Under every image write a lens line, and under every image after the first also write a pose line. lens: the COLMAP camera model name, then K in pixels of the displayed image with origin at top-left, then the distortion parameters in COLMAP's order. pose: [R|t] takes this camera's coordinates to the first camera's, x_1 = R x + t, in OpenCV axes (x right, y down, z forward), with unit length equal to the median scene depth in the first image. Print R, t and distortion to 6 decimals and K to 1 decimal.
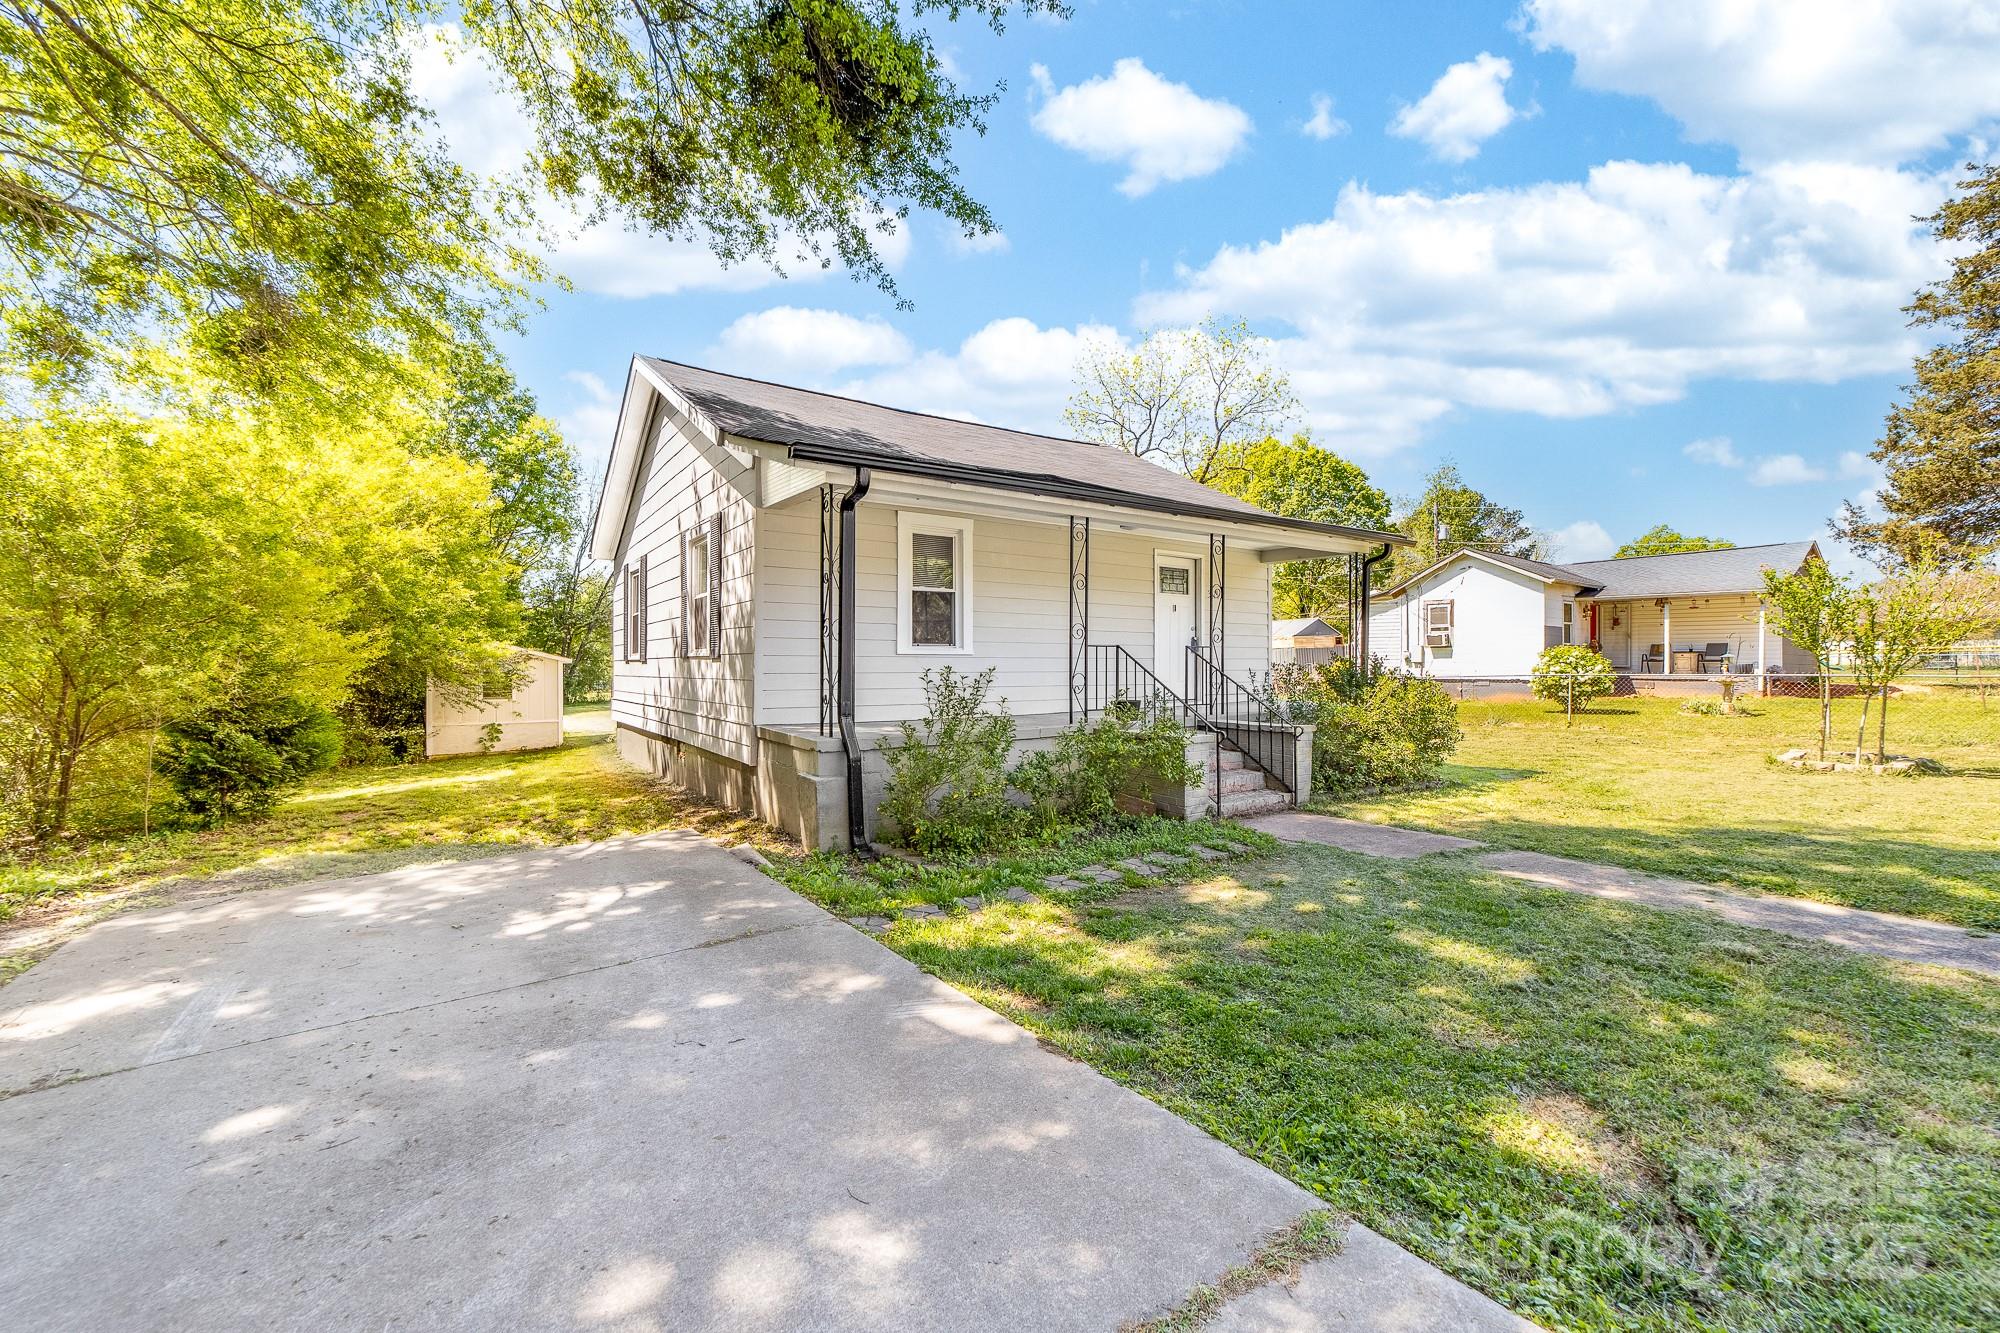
lens RADIAL K [[773.3, 0, 993.2], [0, 773.3, 657.8], [0, 0, 1]] dist [-0.017119, 0.007841]
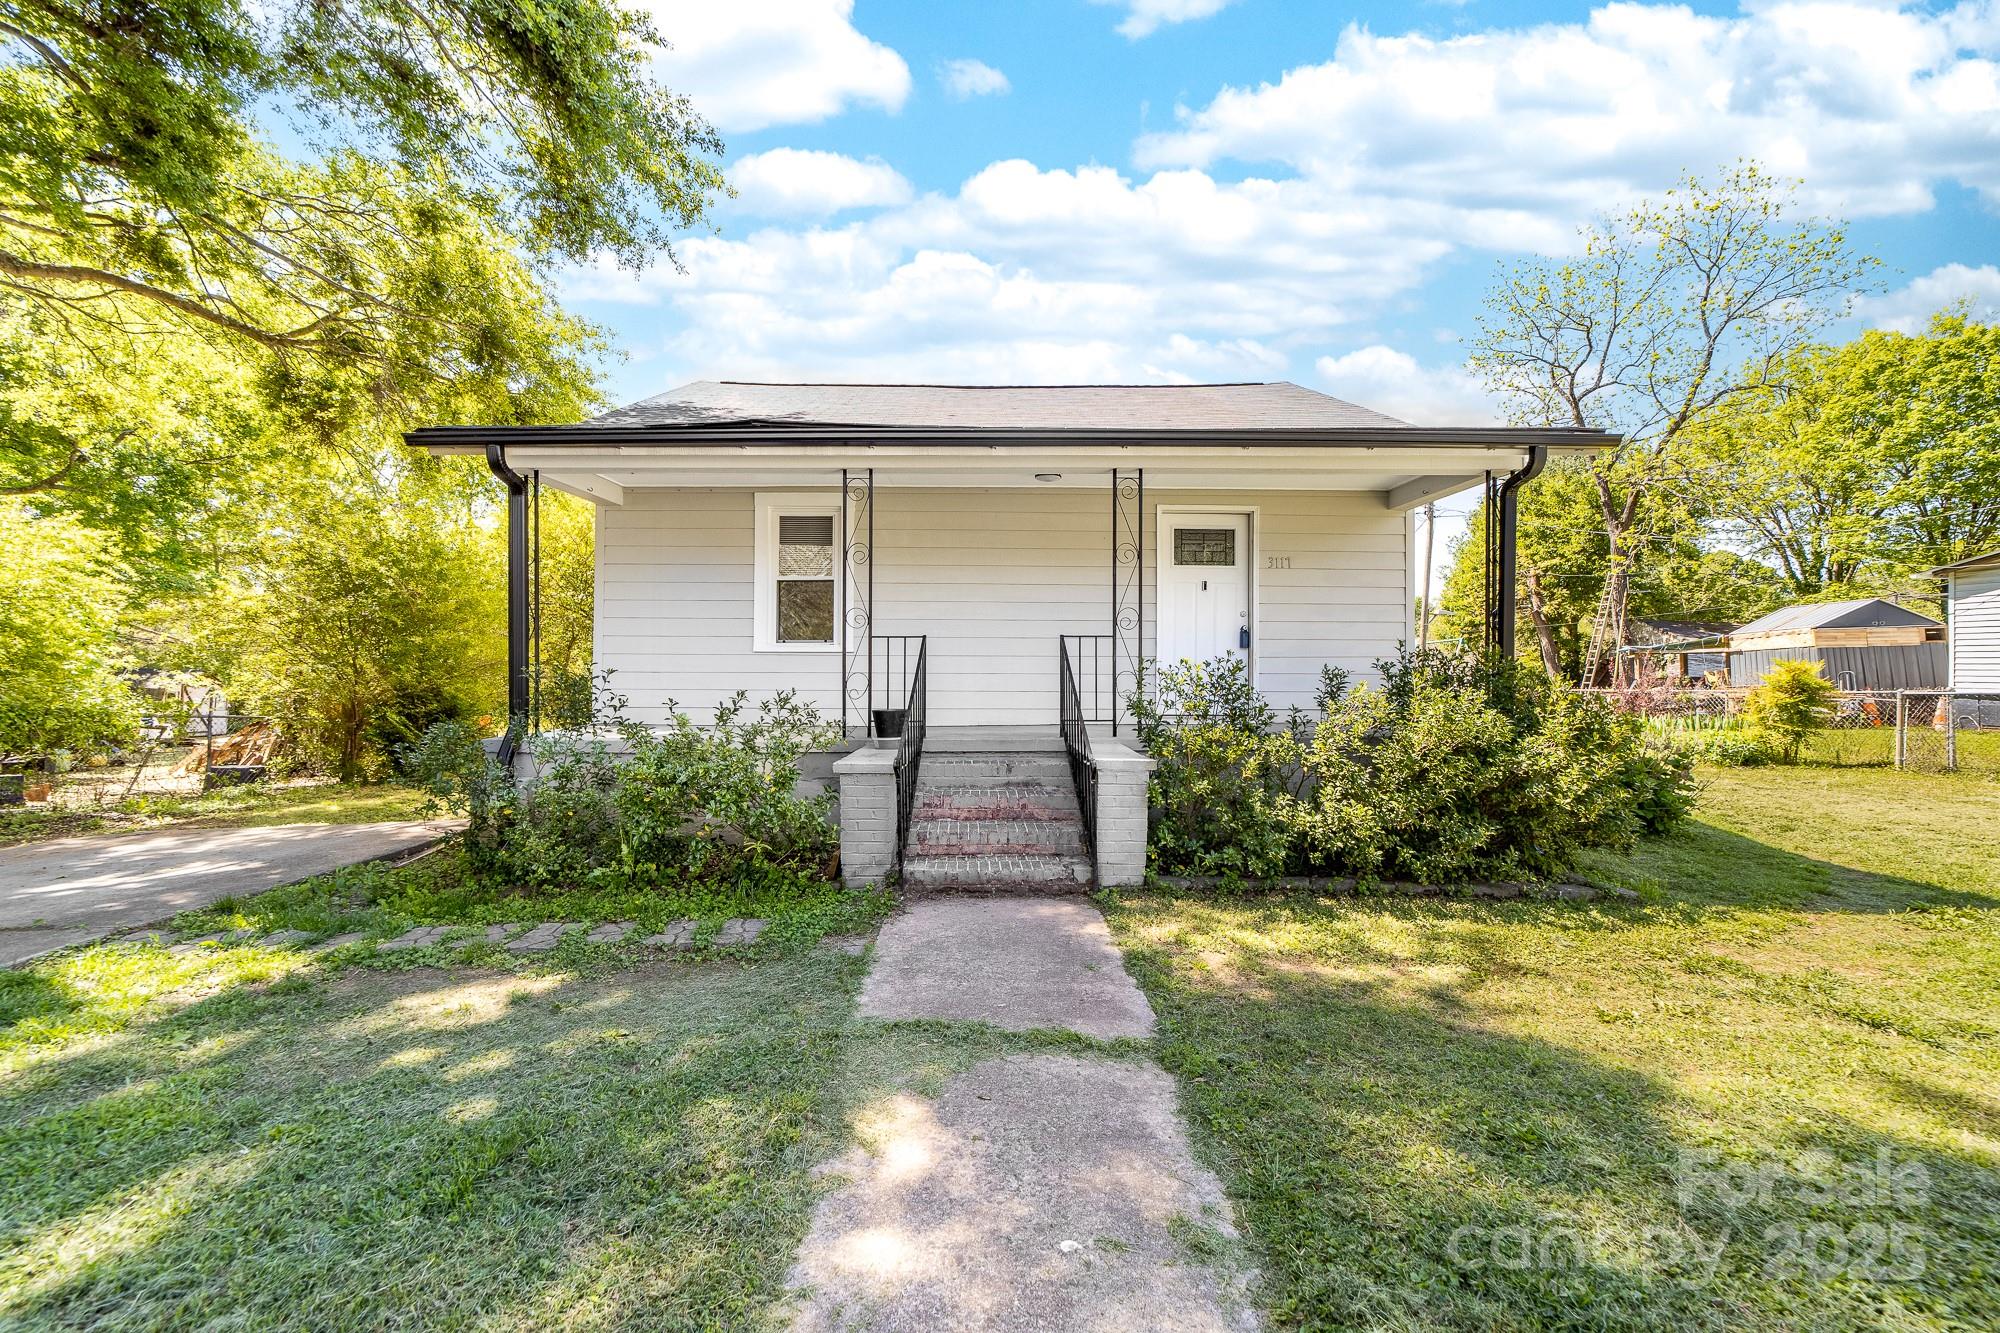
lens RADIAL K [[773.3, 0, 993.2], [0, 773.3, 657.8], [0, 0, 1]] dist [-0.017119, 0.007841]
pose [[0.846132, -0.010062, -0.532879, 0.569075], [0.002105, 0.999877, -0.015538, 0.015343], [0.532970, 0.012026, 0.846049, 0.382392]]
